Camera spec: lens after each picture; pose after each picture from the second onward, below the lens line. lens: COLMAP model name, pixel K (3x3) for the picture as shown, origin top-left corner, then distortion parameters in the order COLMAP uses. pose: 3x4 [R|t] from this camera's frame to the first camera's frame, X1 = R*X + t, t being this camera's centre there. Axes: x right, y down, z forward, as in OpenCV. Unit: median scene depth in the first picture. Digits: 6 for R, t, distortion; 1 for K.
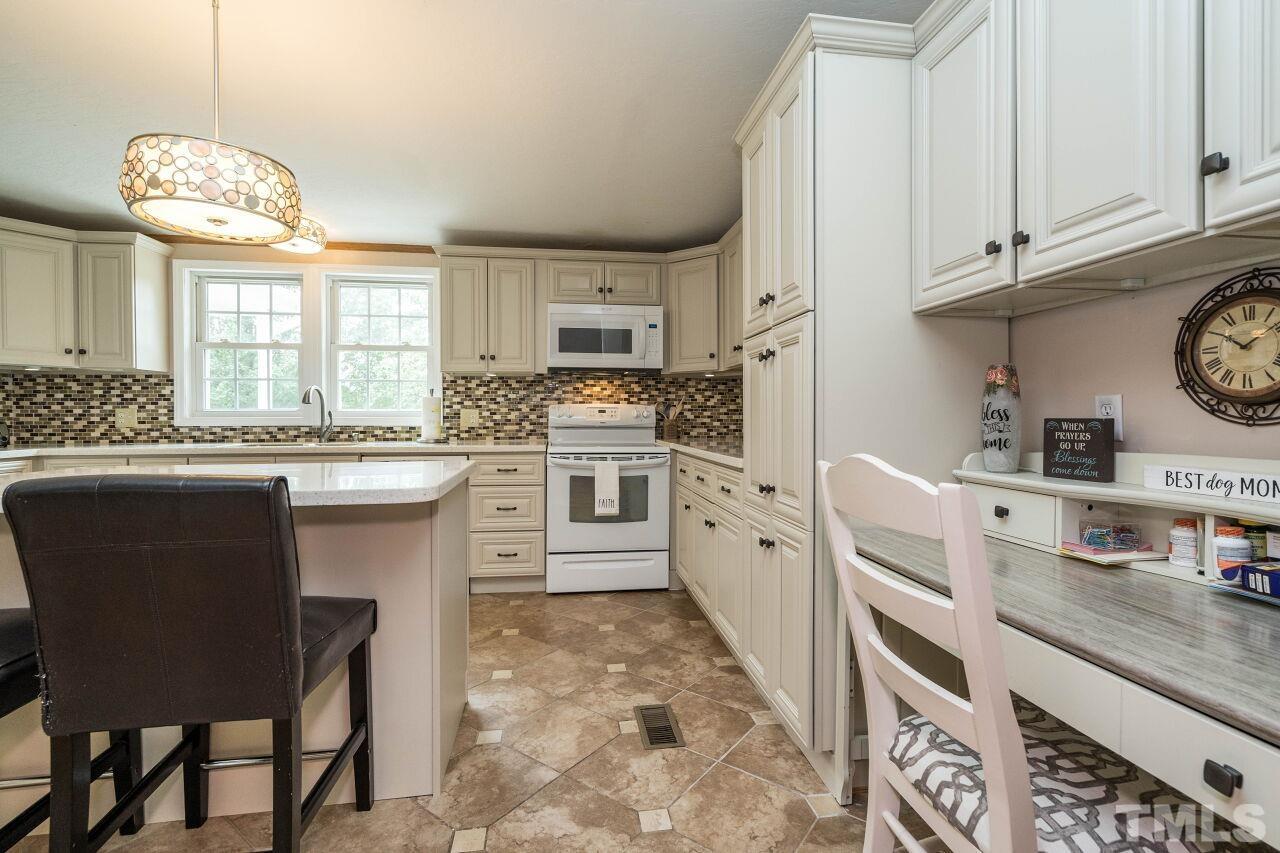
lens RADIAL K [[571.0, 0, 637.6], [0, 571.0, 426.8], [0, 0, 1]] dist [-0.001259, 0.002701]
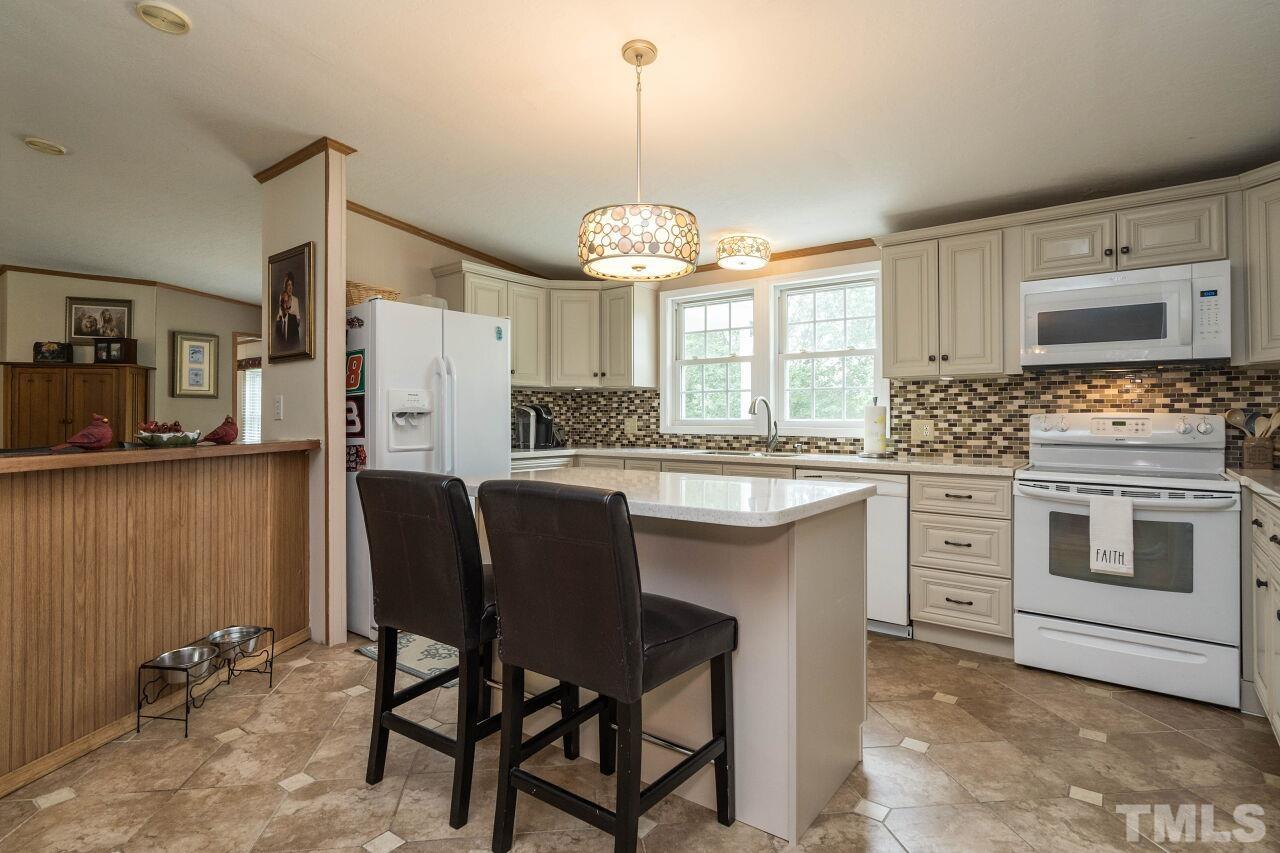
lens RADIAL K [[650.7, 0, 637.3], [0, 650.7, 414.1], [0, 0, 1]] dist [0.001239, 0.002161]
pose [[0.705293, -0.000536, -0.708916, 0.102098], [-0.019141, 0.999621, -0.019800, -0.013178], [0.708657, 0.027534, 0.705015, 0.024655]]
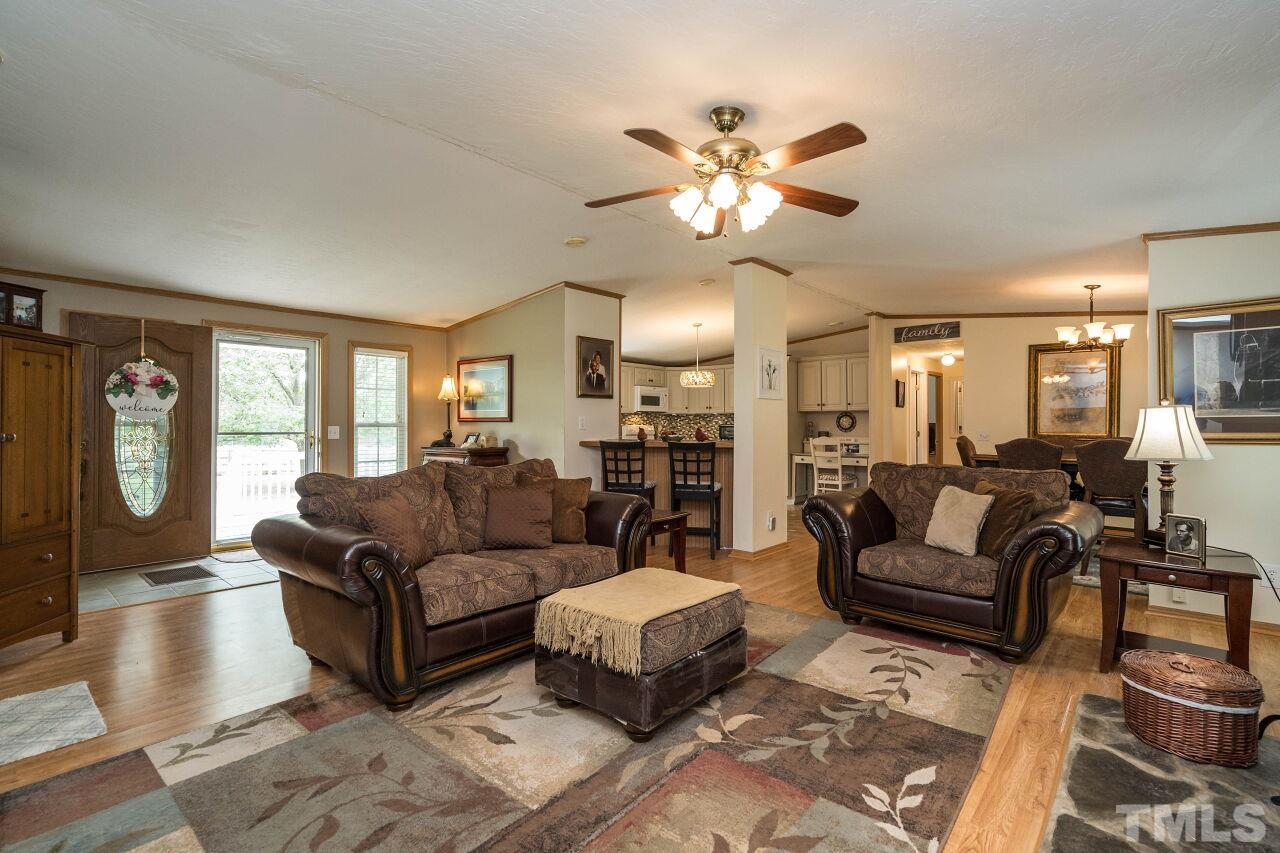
lens RADIAL K [[571.0, 0, 639.0], [0, 571.0, 424.2], [0, 0, 1]] dist [-0.001259, 0.002701]
pose [[0.758373, 0.005470, 0.651798, -1.846852], [0.011489, 0.999697, -0.021757, 0.007130], [-0.651719, 0.023989, 0.758081, -0.918317]]
